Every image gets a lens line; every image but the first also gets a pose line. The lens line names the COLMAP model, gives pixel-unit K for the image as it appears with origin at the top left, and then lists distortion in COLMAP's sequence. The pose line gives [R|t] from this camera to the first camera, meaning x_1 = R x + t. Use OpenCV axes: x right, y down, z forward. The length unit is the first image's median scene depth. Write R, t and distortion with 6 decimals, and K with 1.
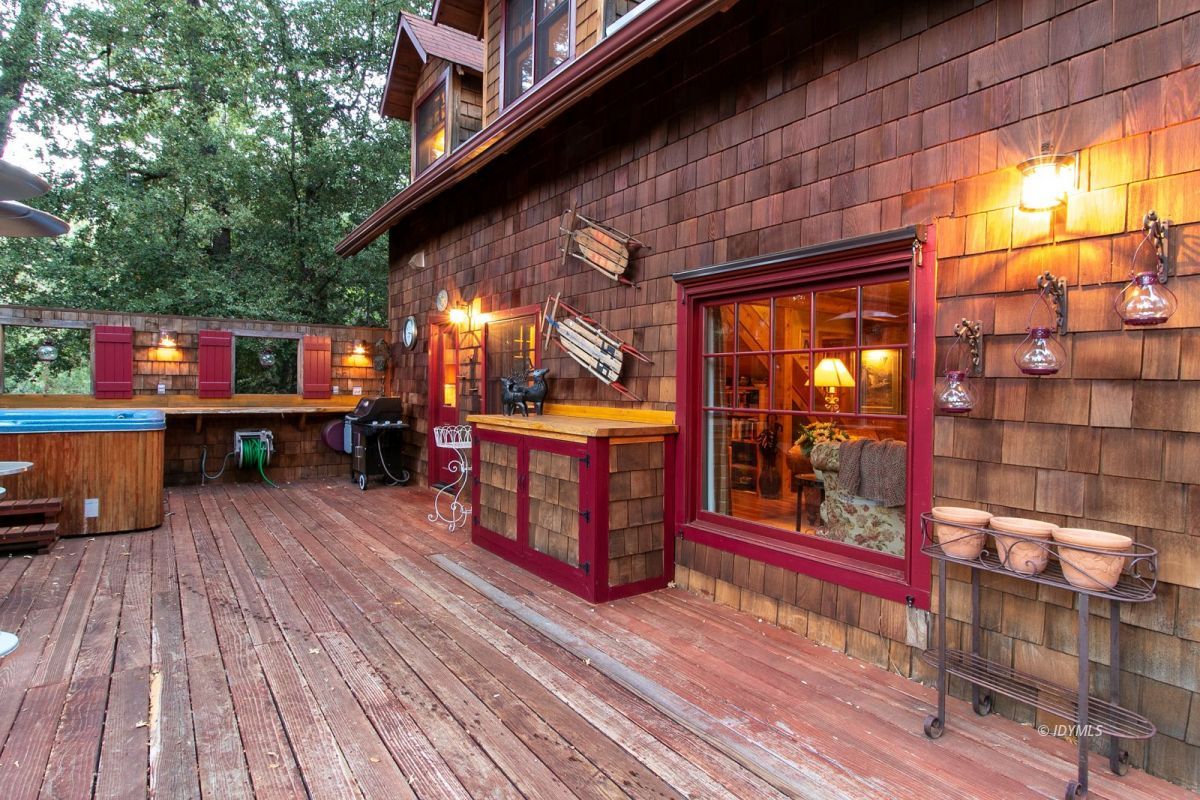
lens RADIAL K [[585.7, 0, 573.6], [0, 585.7, 384.5], [0, 0, 1]] dist [0.001299, -0.000496]
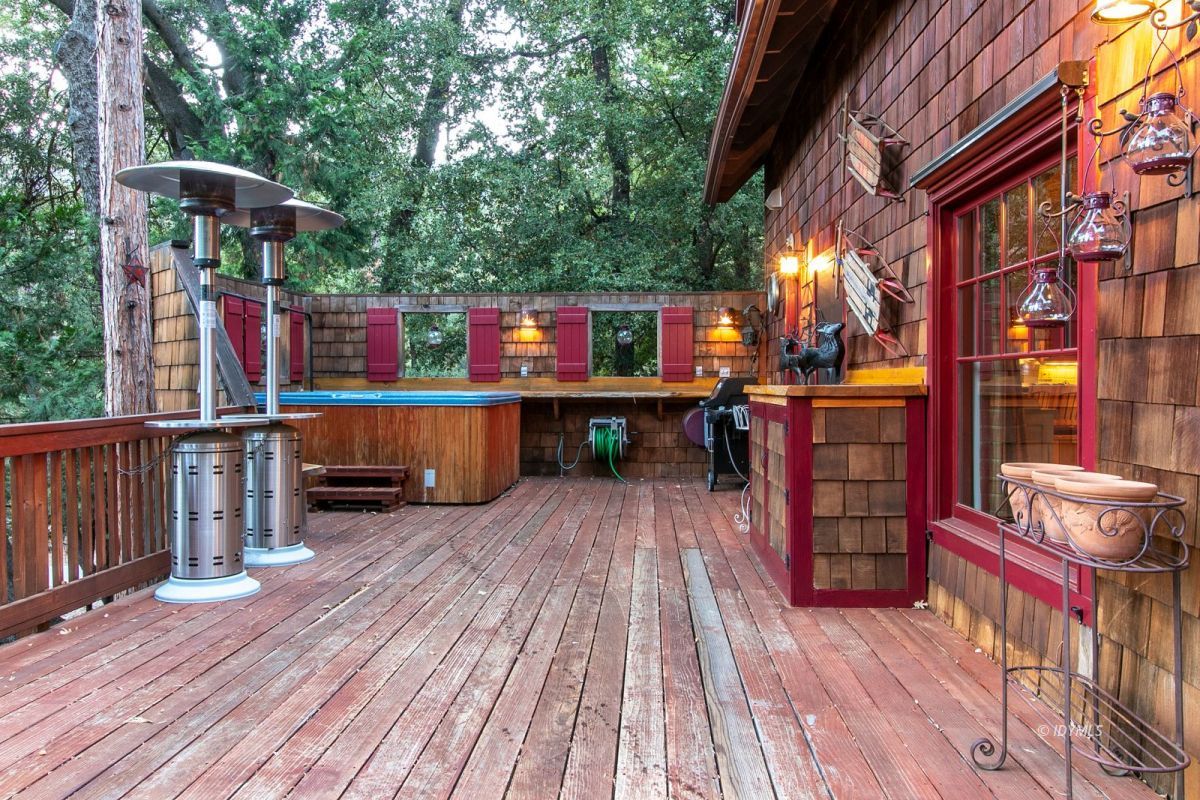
lens RADIAL K [[873.9, 0, 644.2], [0, 873.9, 376.7], [0, 0, 1]] dist [0.006327, 0.001251]
pose [[0.818386, -0.018076, -0.574384, 0.403690], [0.014234, 0.999836, -0.011185, 0.052537], [0.574492, 0.000978, 0.818510, -0.064202]]
